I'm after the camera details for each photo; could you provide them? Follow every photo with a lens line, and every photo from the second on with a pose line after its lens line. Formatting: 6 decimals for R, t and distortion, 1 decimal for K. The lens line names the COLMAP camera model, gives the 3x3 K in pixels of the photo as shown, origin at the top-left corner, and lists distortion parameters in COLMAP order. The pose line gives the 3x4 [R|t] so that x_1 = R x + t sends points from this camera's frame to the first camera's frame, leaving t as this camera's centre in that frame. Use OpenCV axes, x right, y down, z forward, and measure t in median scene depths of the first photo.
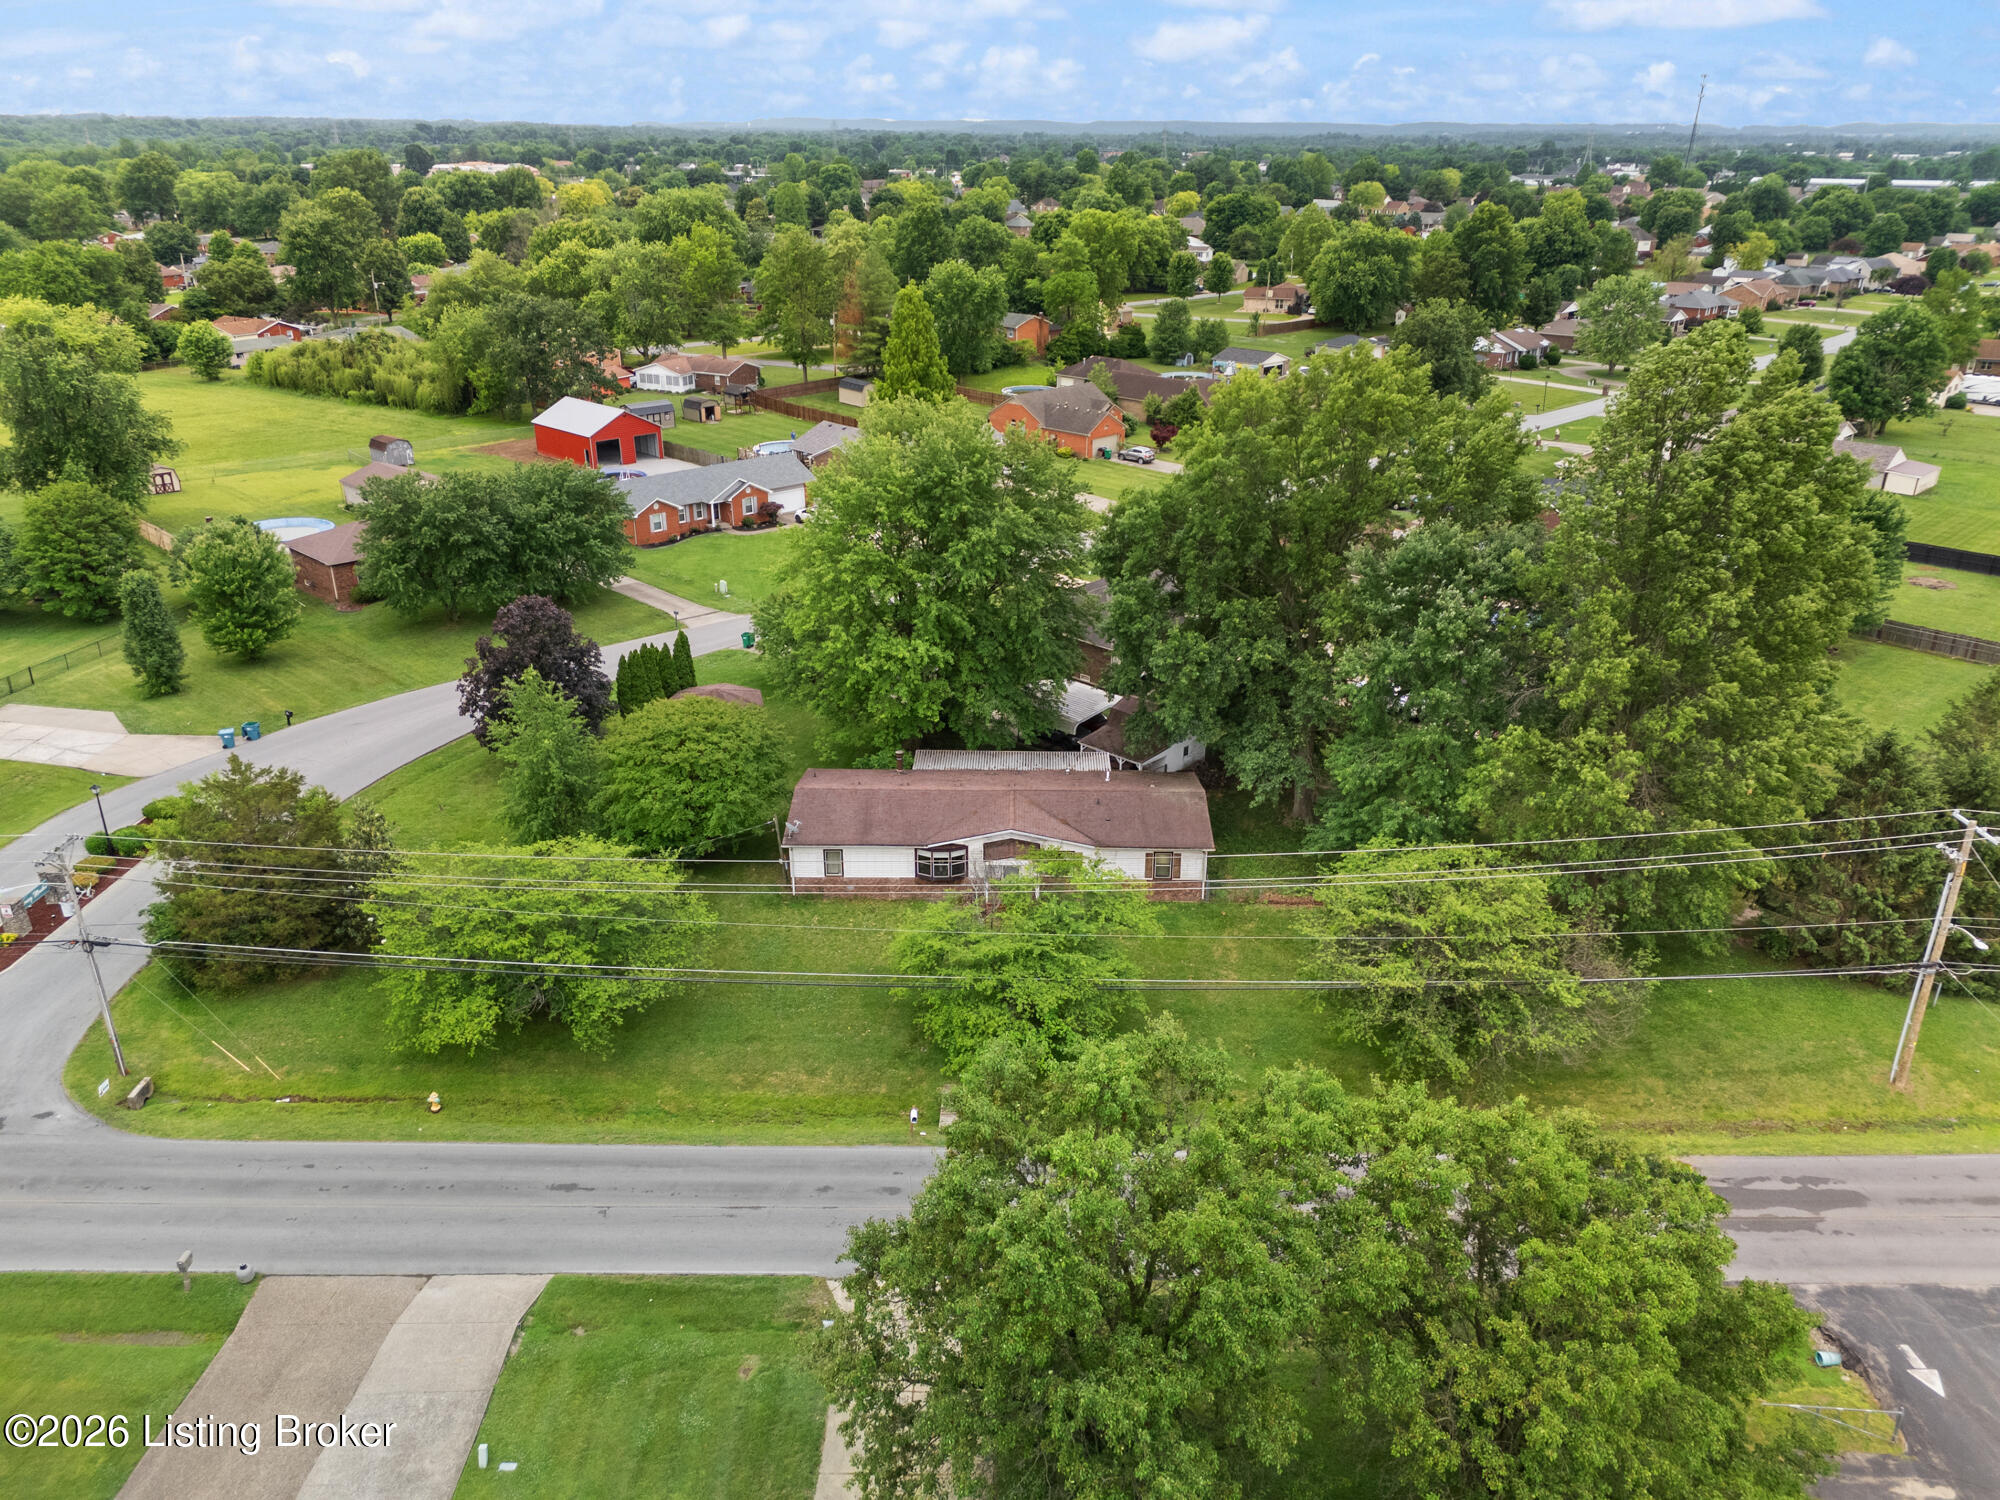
lens RADIAL K [[1470.4, 0, 1000.0], [0, 1470.4, 750.0], [0, 0, 1]] dist [0.090584, -0.062933]
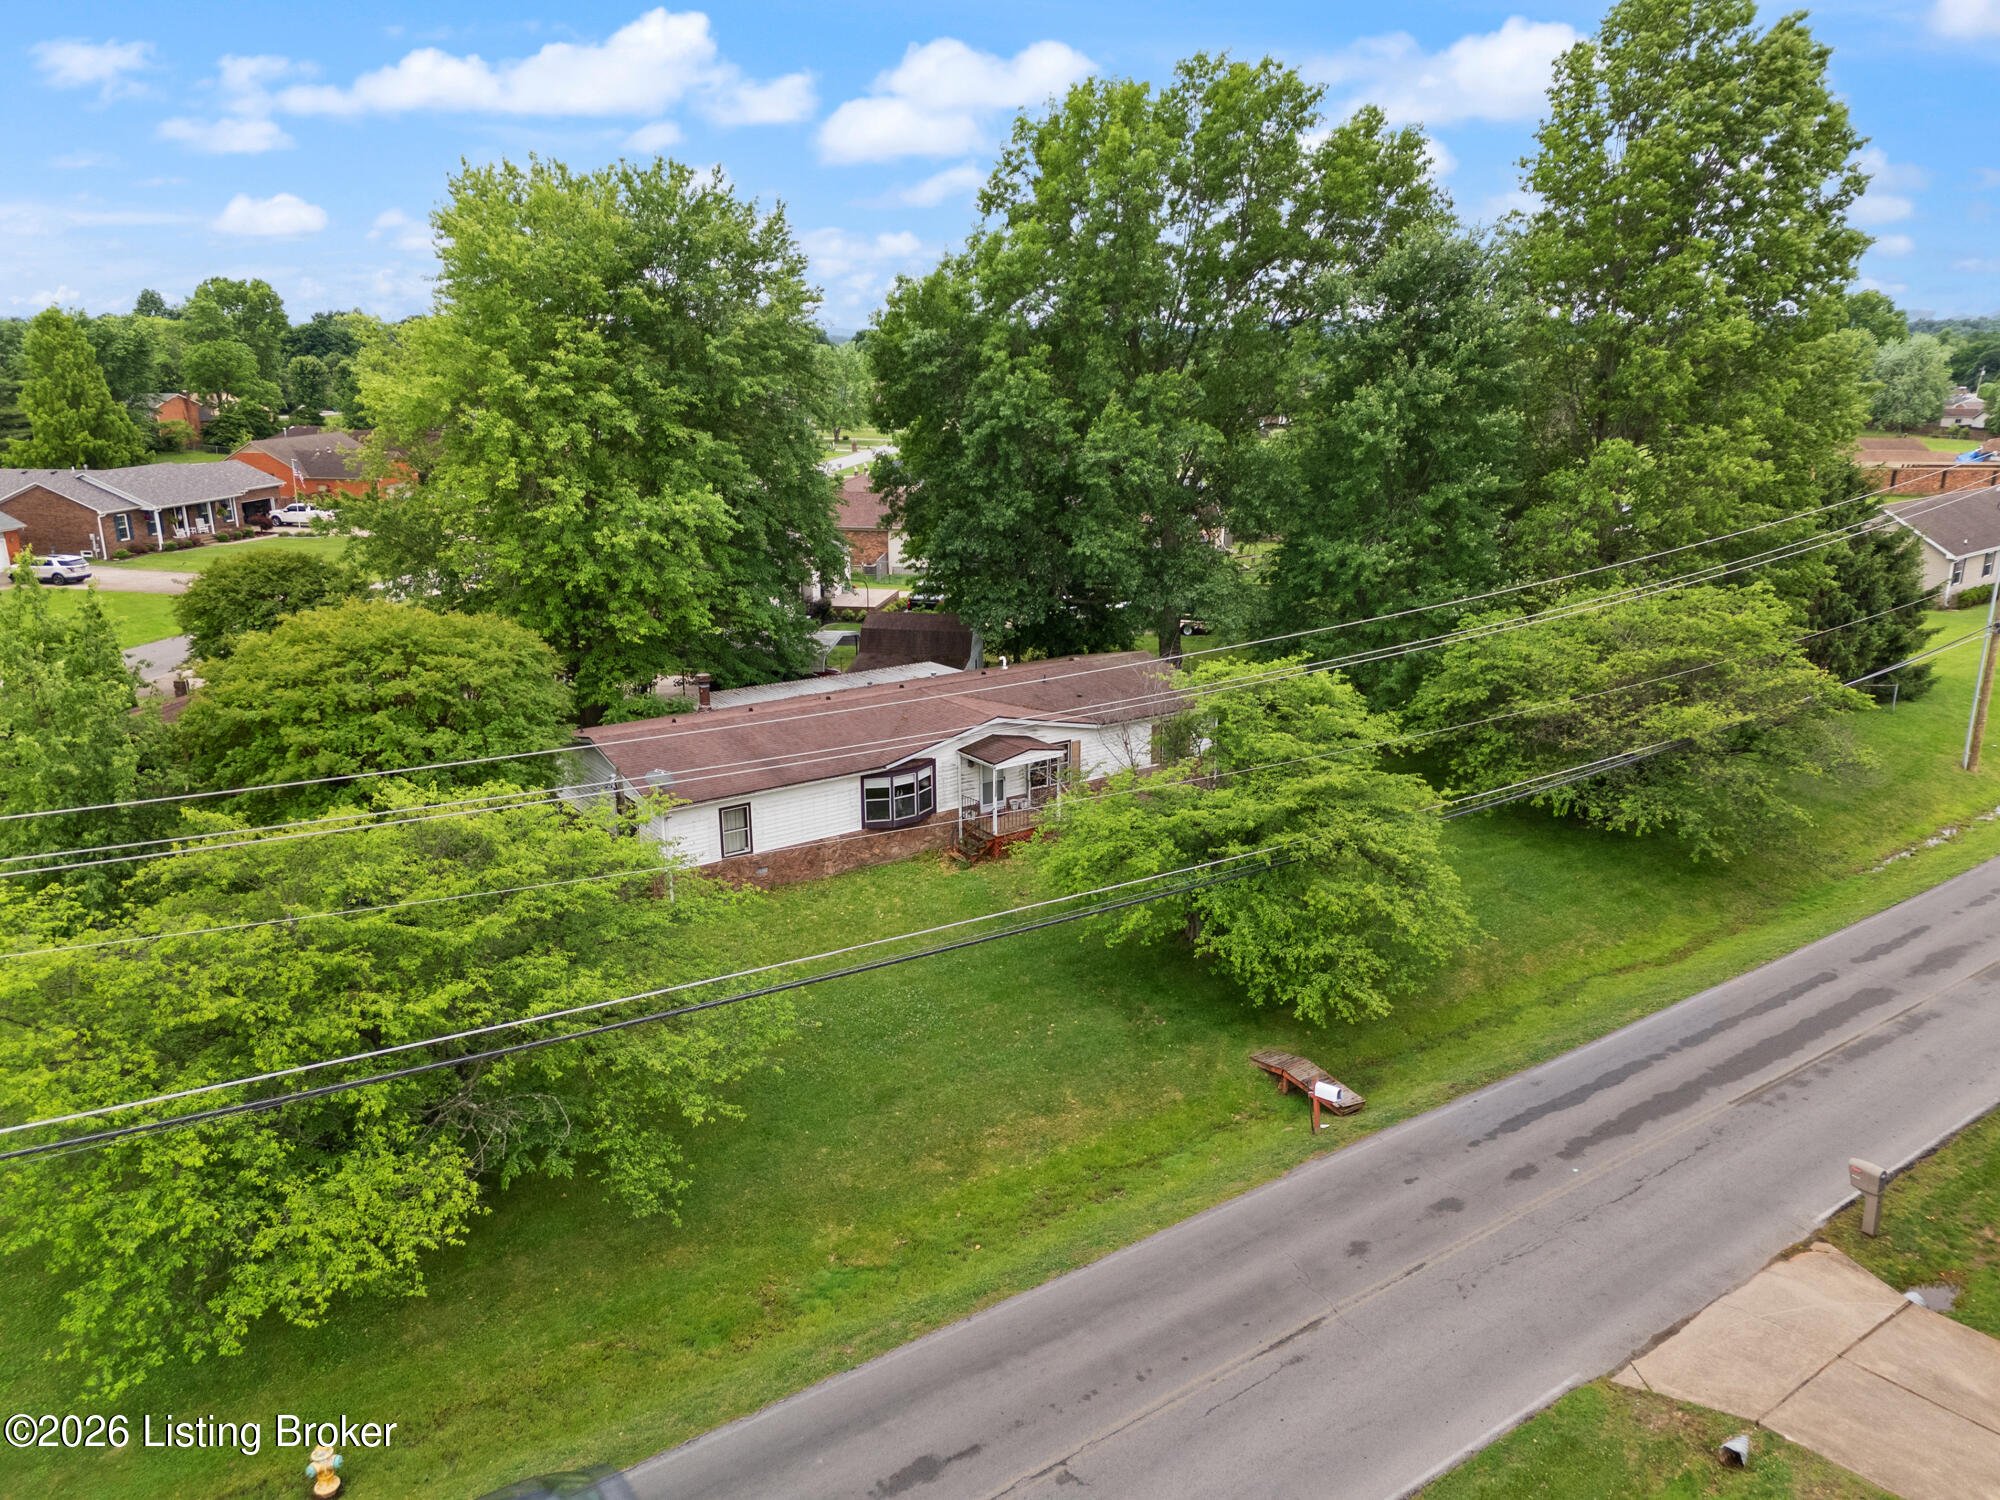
lens RADIAL K [[1470.4, 0, 1000.0], [0, 1470.4, 750.0], [0, 0, 1]] dist [0.090584, -0.062933]
pose [[0.796032, -0.153757, 0.585398, -0.362679], [0.229920, 0.971511, -0.057478, 0.103537], [-0.559883, 0.180349, 0.808706, 0.483393]]
